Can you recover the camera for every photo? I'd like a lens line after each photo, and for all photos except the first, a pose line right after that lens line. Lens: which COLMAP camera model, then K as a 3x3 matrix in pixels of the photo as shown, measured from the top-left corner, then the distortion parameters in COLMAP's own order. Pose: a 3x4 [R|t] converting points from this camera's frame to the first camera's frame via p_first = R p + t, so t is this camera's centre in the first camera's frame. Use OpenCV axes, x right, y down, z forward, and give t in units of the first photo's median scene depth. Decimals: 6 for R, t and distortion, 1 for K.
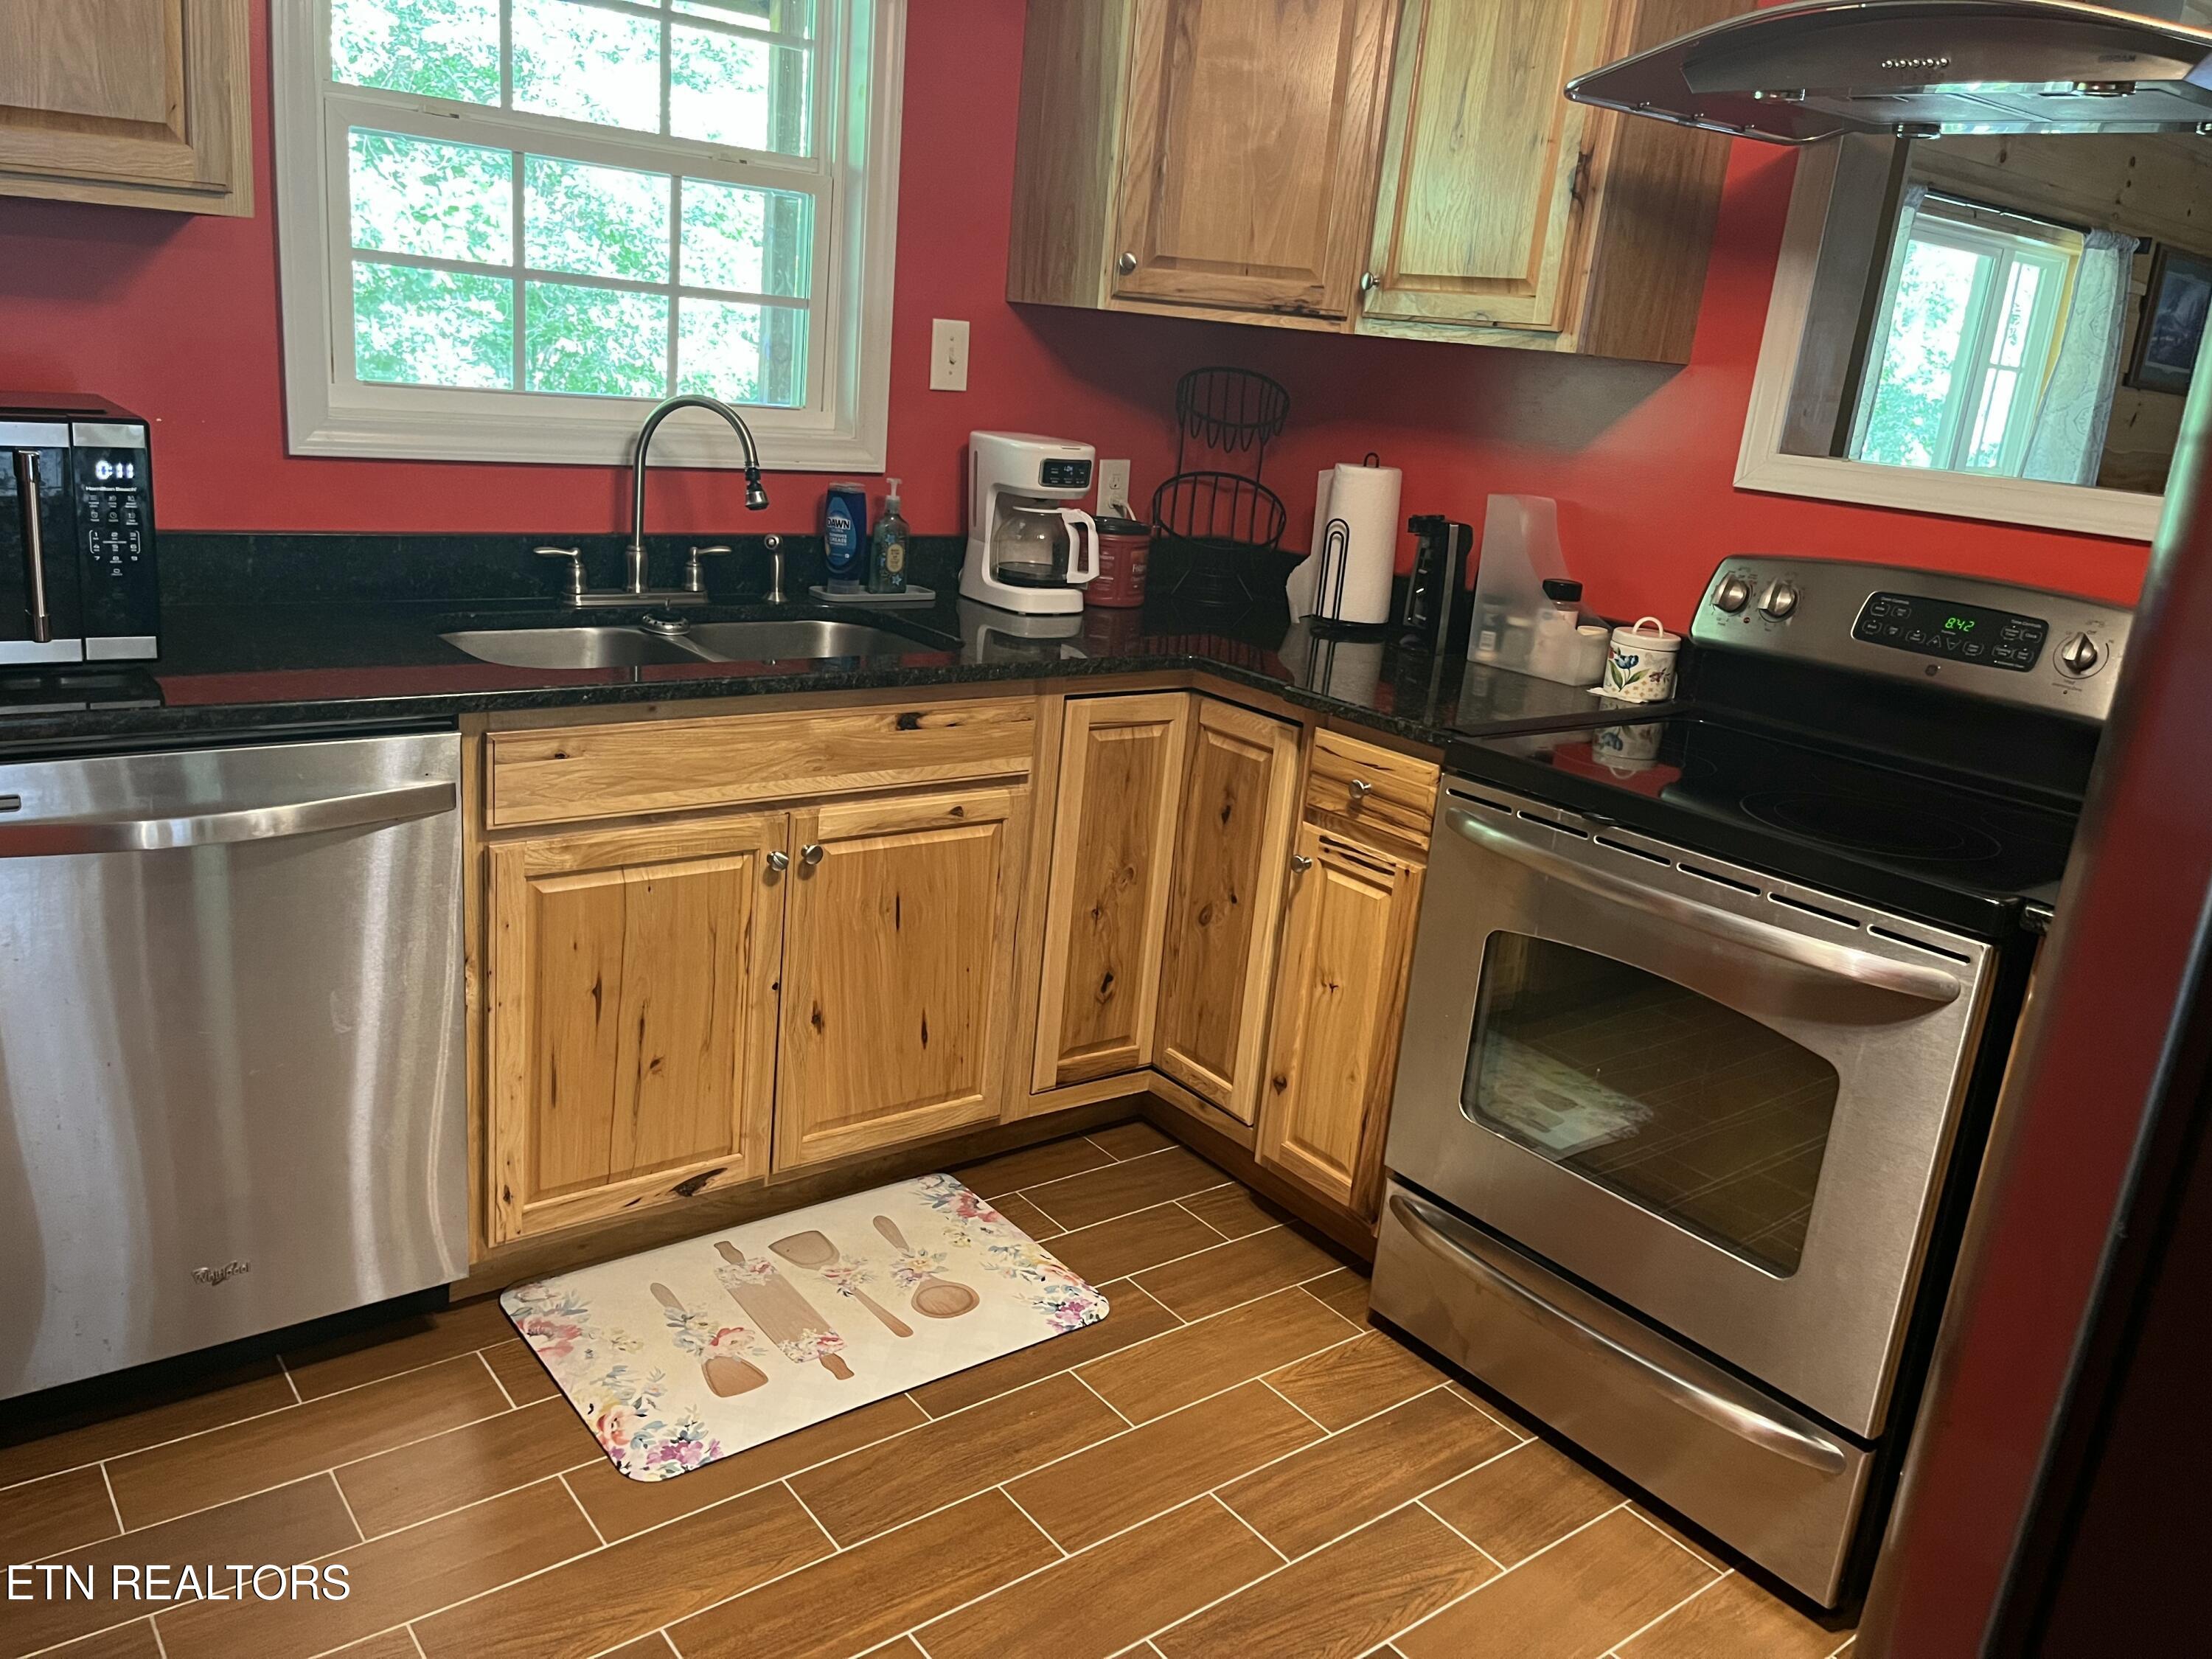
lens RADIAL K [[1660.4, 0, 1106.0], [0, 1660.4, 829.5], [0, 0, 1]] dist [0.011253, 0.001834]
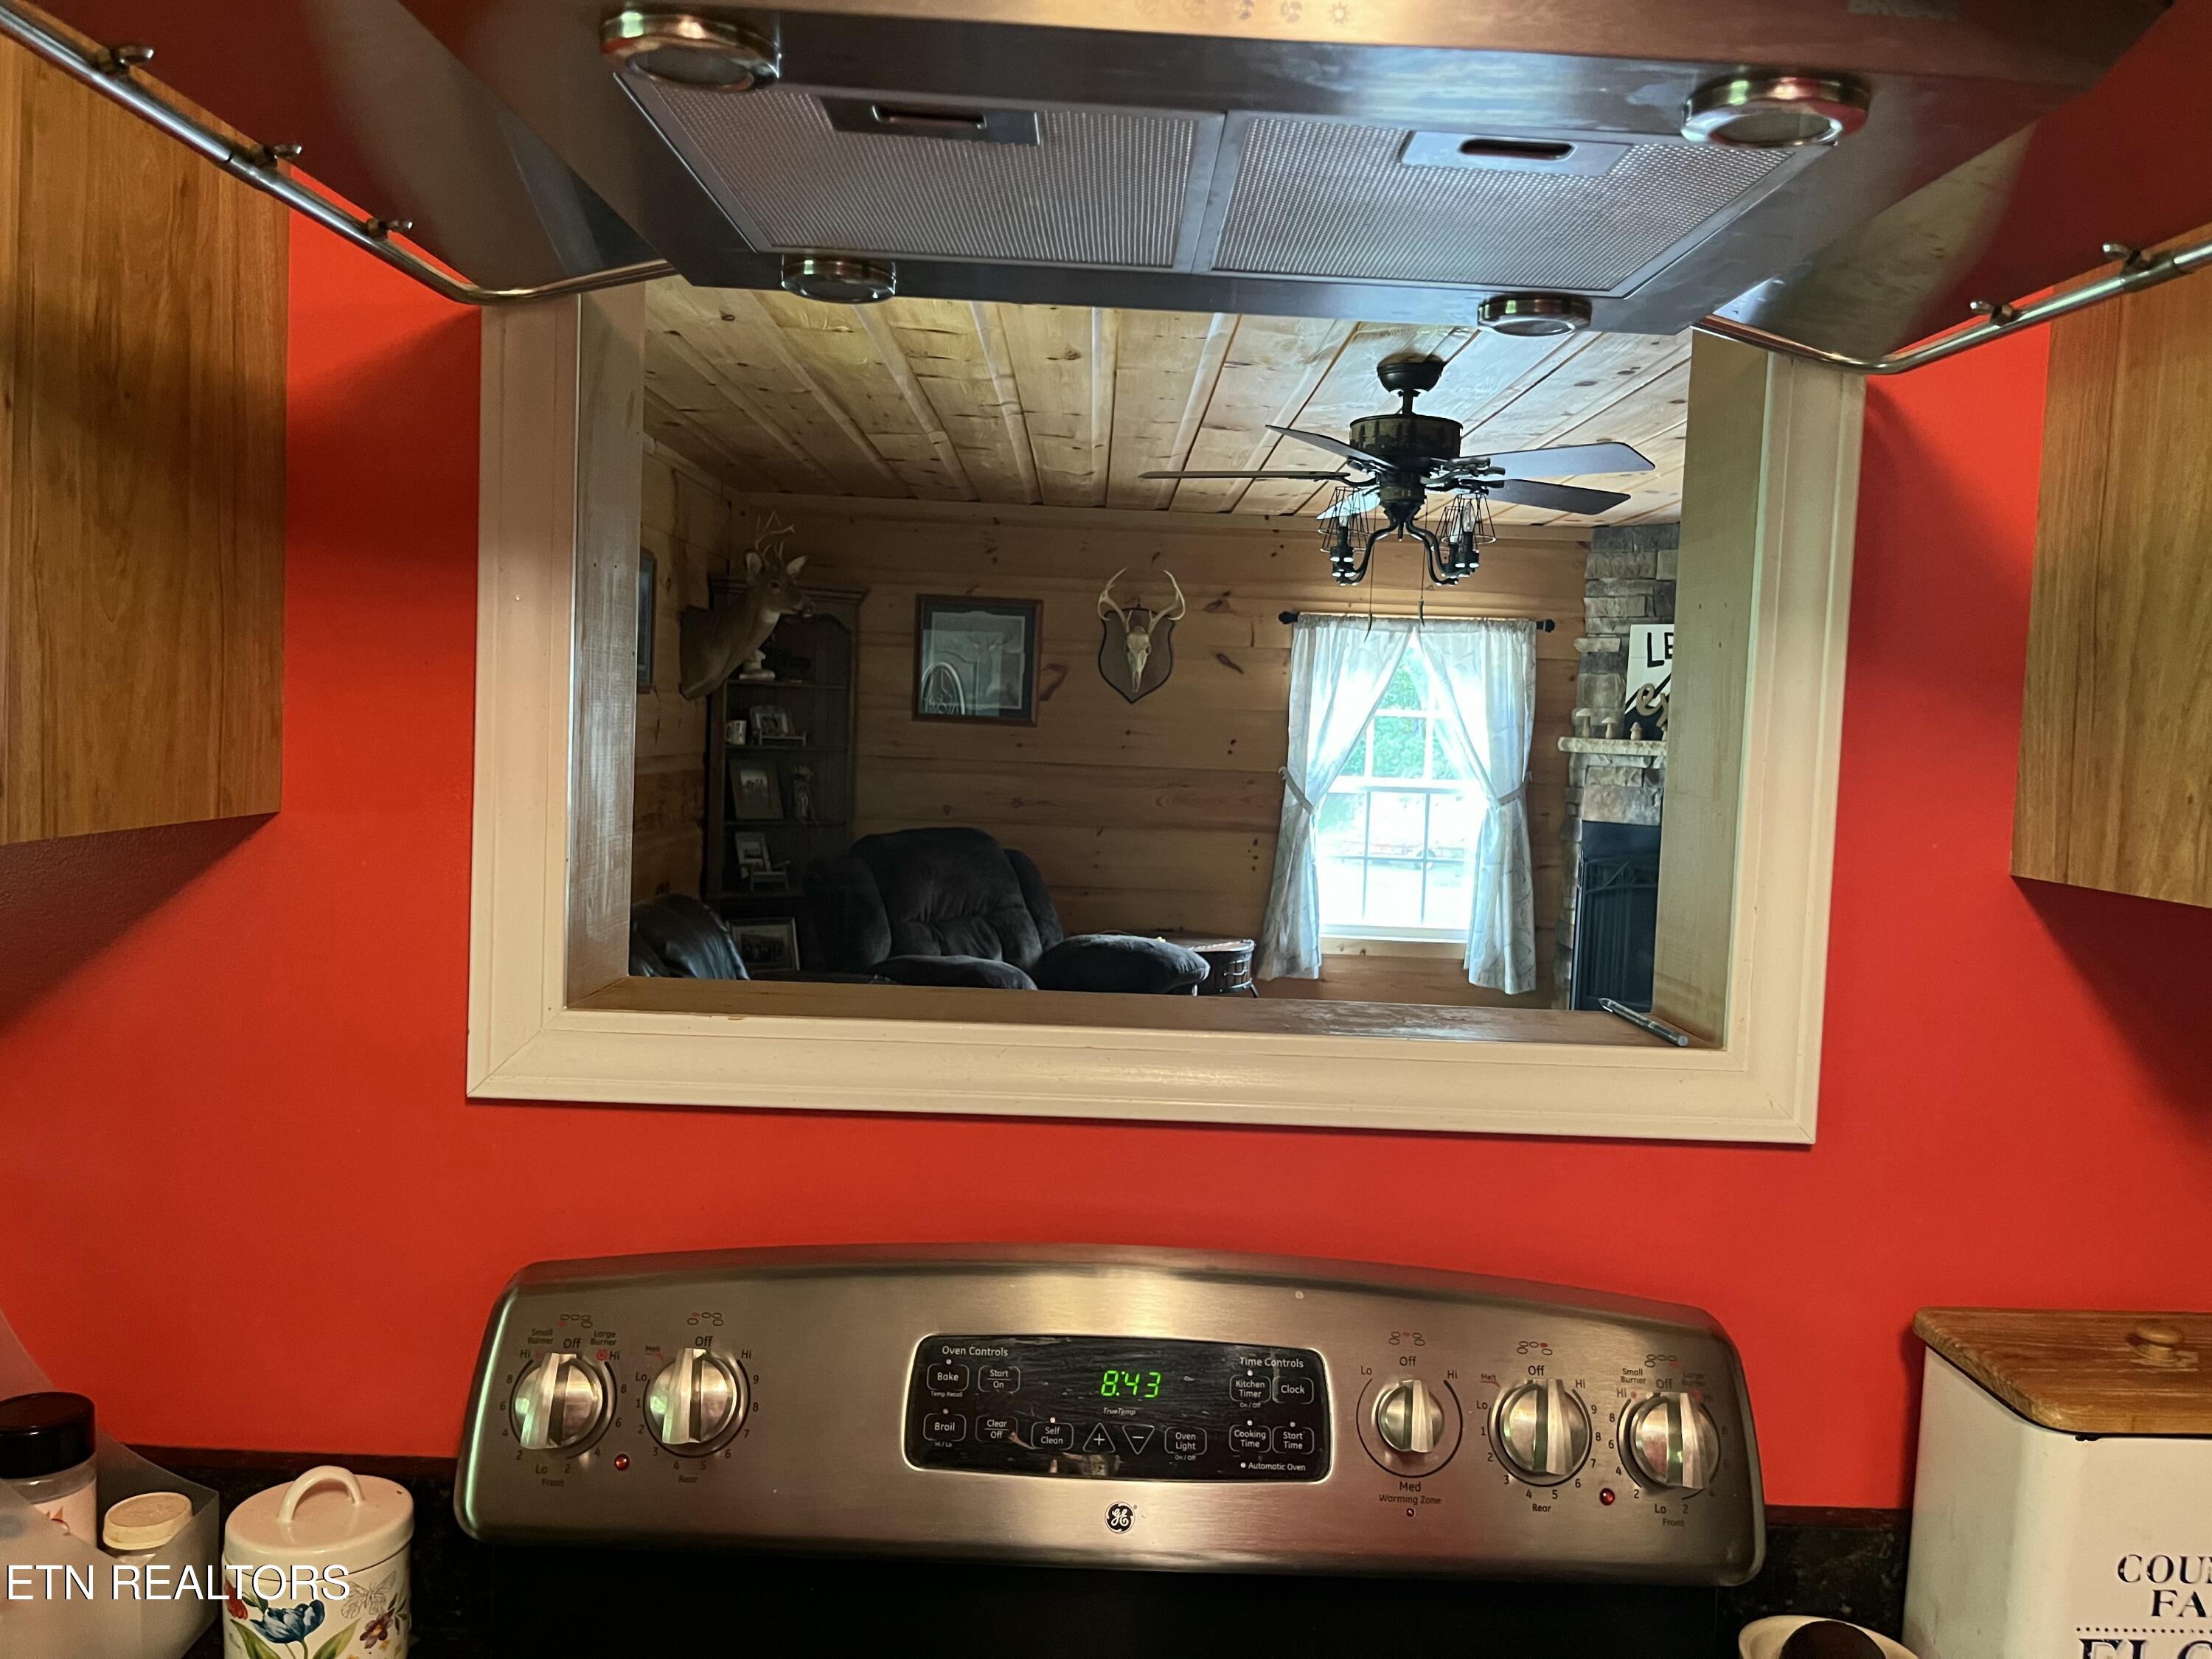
lens RADIAL K [[1660.4, 0, 1106.0], [0, 1660.4, 829.5], [0, 0, 1]] dist [0.011253, 0.001834]
pose [[0.611172, -0.116222, 0.782918, 0.166430], [0.232469, 0.971892, -0.037198, -0.227274], [-0.756589, 0.204738, 0.621012, 0.639639]]
